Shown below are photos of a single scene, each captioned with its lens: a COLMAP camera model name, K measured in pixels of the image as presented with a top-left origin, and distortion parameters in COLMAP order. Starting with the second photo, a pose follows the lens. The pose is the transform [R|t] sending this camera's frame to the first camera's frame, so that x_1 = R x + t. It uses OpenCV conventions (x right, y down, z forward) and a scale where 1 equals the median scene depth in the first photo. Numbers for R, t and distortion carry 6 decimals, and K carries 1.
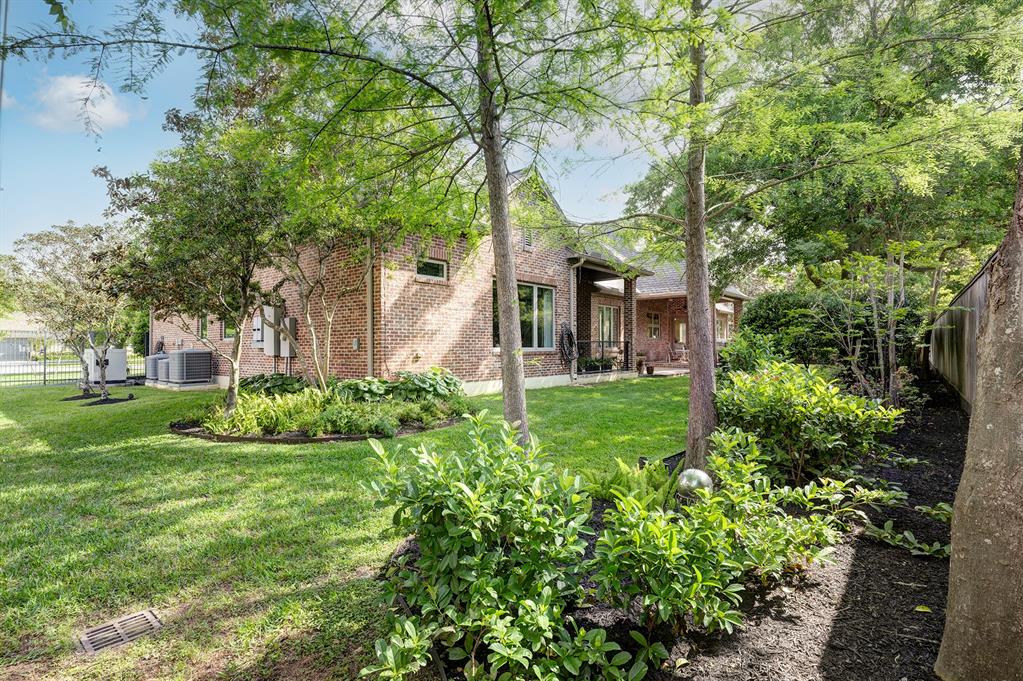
lens RADIAL K [[495.6, 0, 511.1], [0, 495.6, 340.2], [0, 0, 1]] dist [0.000944, 0.000006]
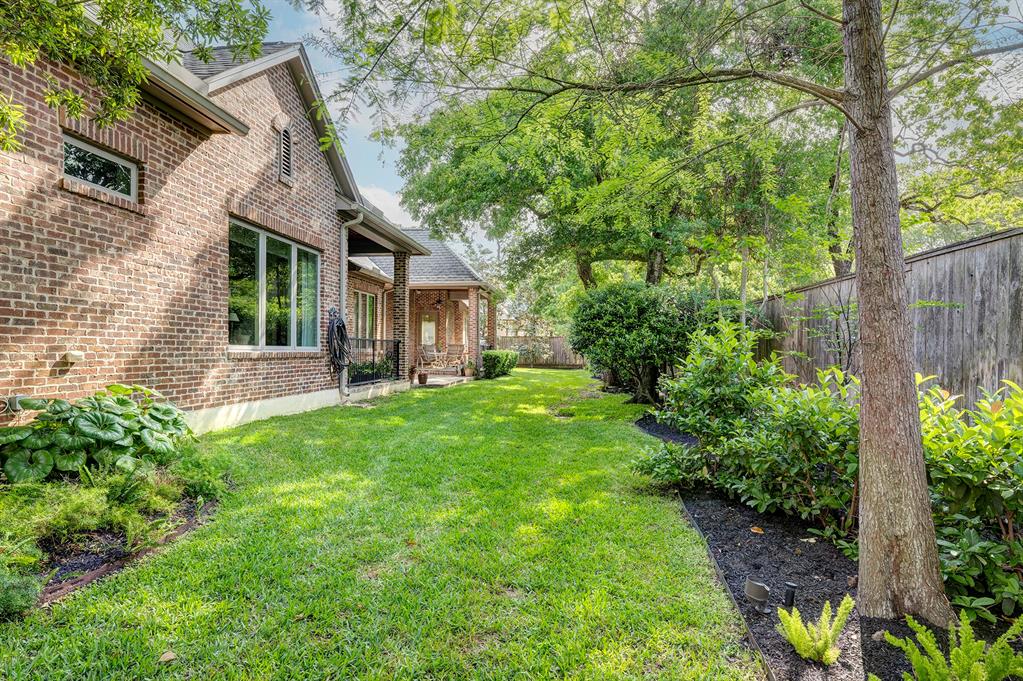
lens RADIAL K [[545.6, 0, 513.6], [0, 545.6, 348.1], [0, 0, 1]] dist [-0.001521, -0.001049]
pose [[0.832649, 0.013164, 0.553644, -0.117054], [-0.019277, 0.999801, 0.005219, 0.010125], [-0.553465, -0.015019, 0.832737, 0.357073]]
